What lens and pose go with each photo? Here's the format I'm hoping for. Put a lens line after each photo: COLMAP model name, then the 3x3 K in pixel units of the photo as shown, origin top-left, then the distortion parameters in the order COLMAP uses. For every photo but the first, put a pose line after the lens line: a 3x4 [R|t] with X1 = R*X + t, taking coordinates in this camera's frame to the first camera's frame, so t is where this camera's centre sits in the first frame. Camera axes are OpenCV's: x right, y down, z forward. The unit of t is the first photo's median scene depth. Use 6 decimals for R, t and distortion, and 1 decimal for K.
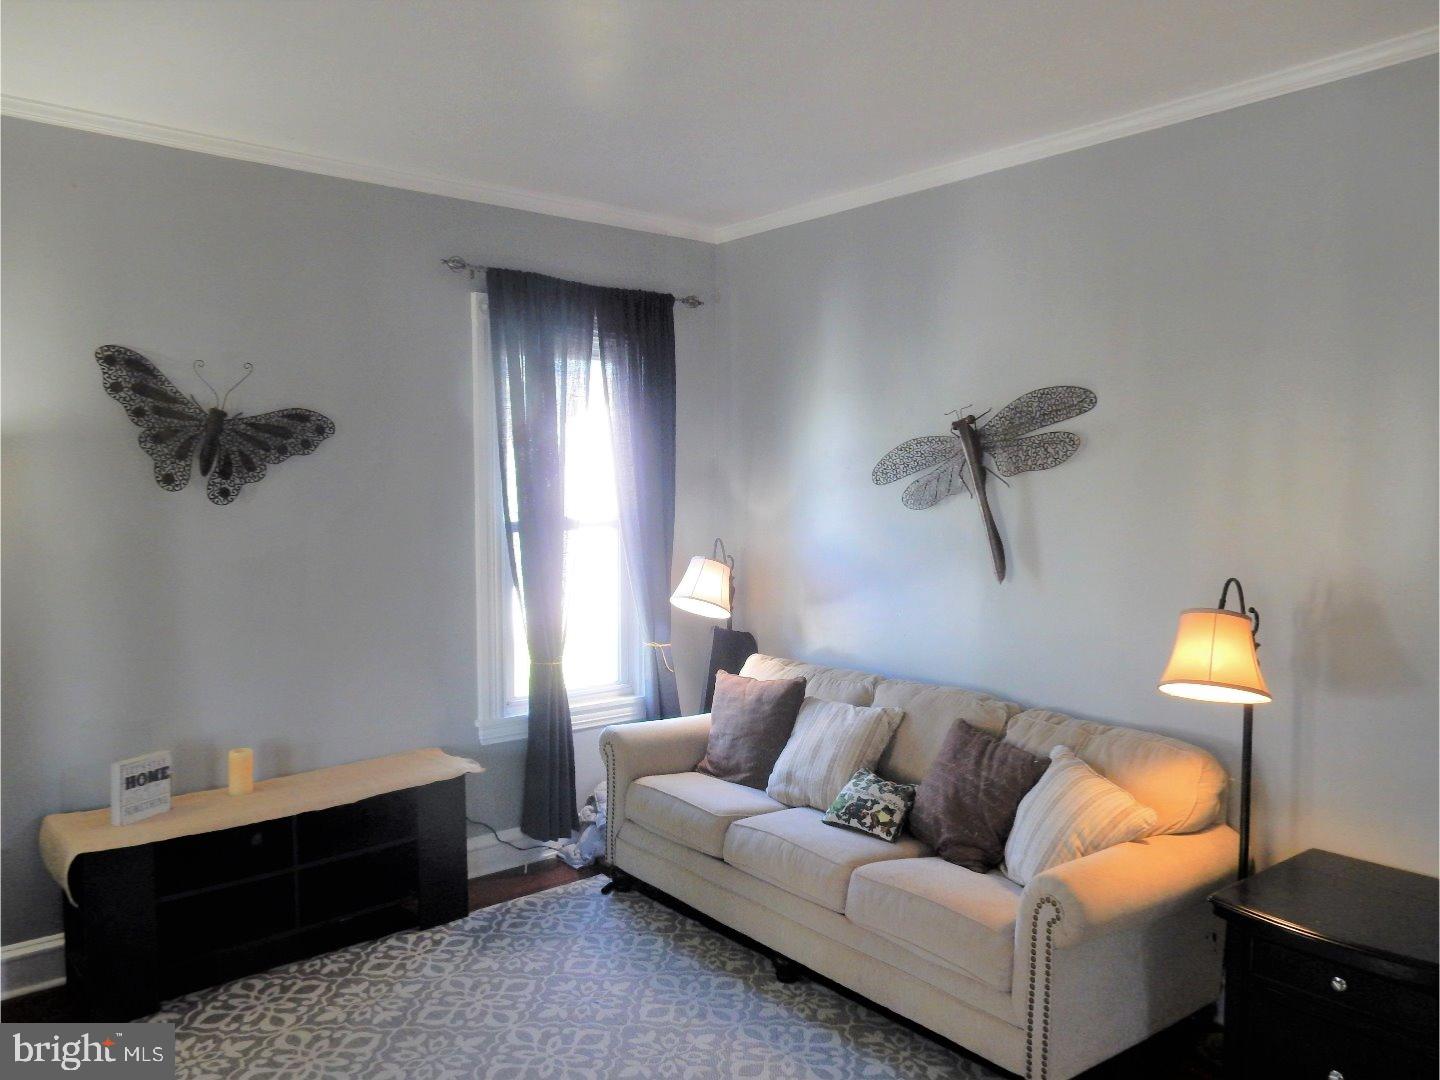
lens RADIAL K [[1058.9, 0, 721.0], [0, 1058.9, 543.4], [0, 0, 1]] dist [0.003530, -0.000734]
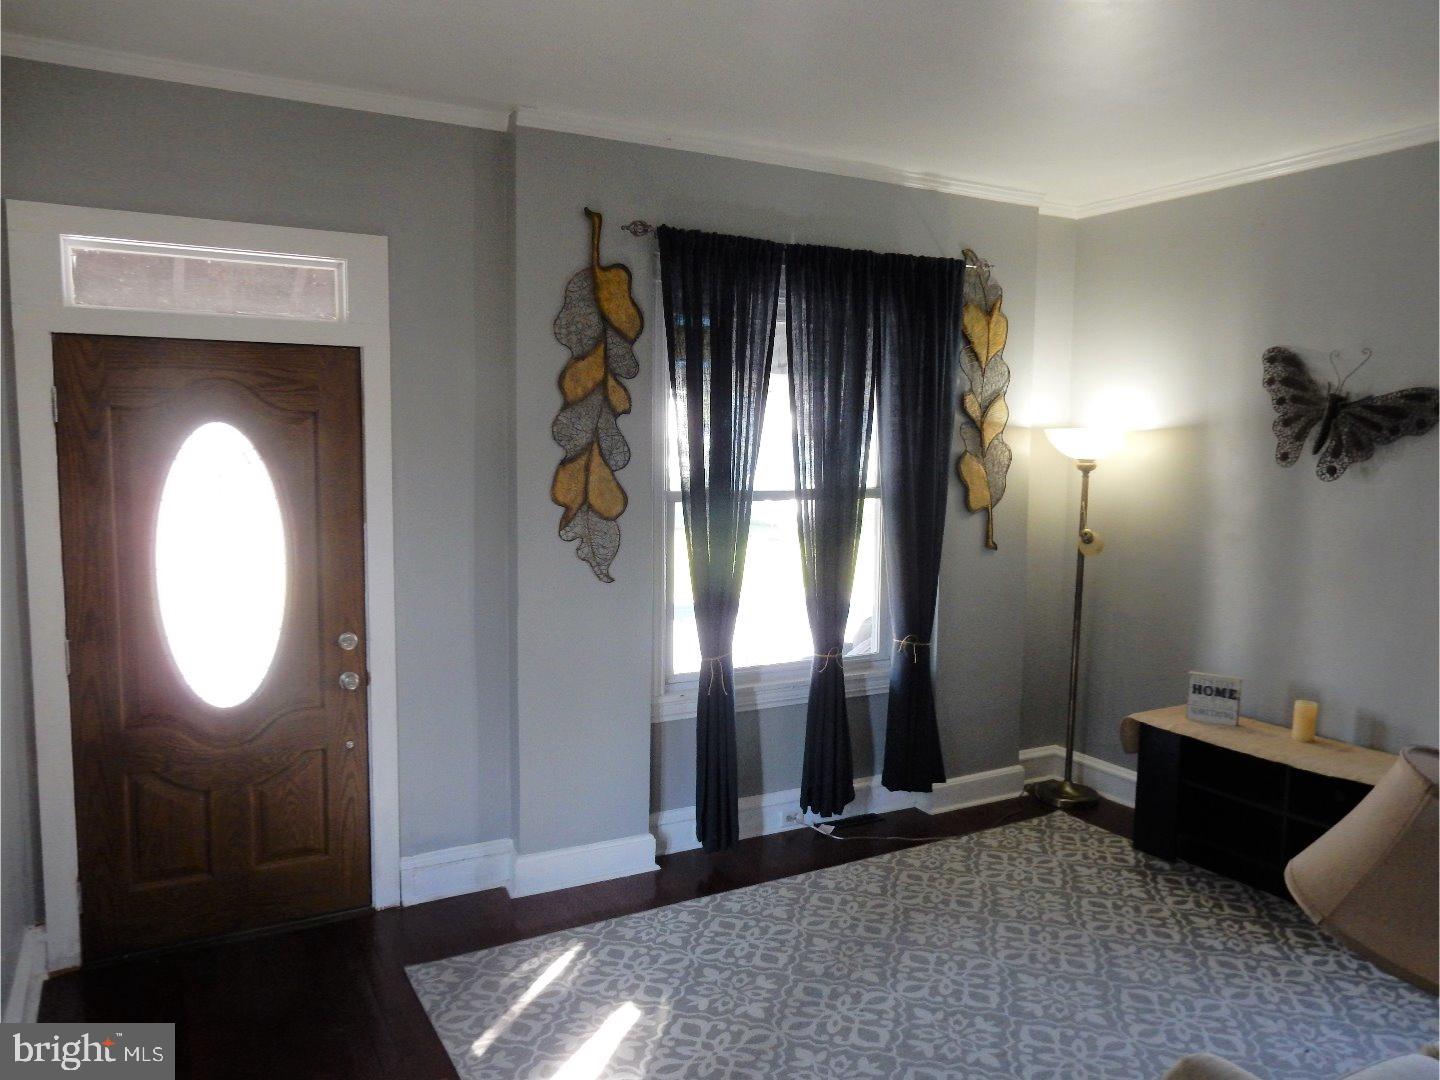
lens RADIAL K [[1058.9, 0, 720.7], [0, 1058.9, 538.3], [0, 0, 1]] dist [0.003530, -0.000734]
pose [[-0.169252, 0.098028, -0.980686, 0.752634], [-0.066533, 0.991635, 0.110605, -0.059670], [0.983324, 0.083968, -0.161314, 0.581455]]
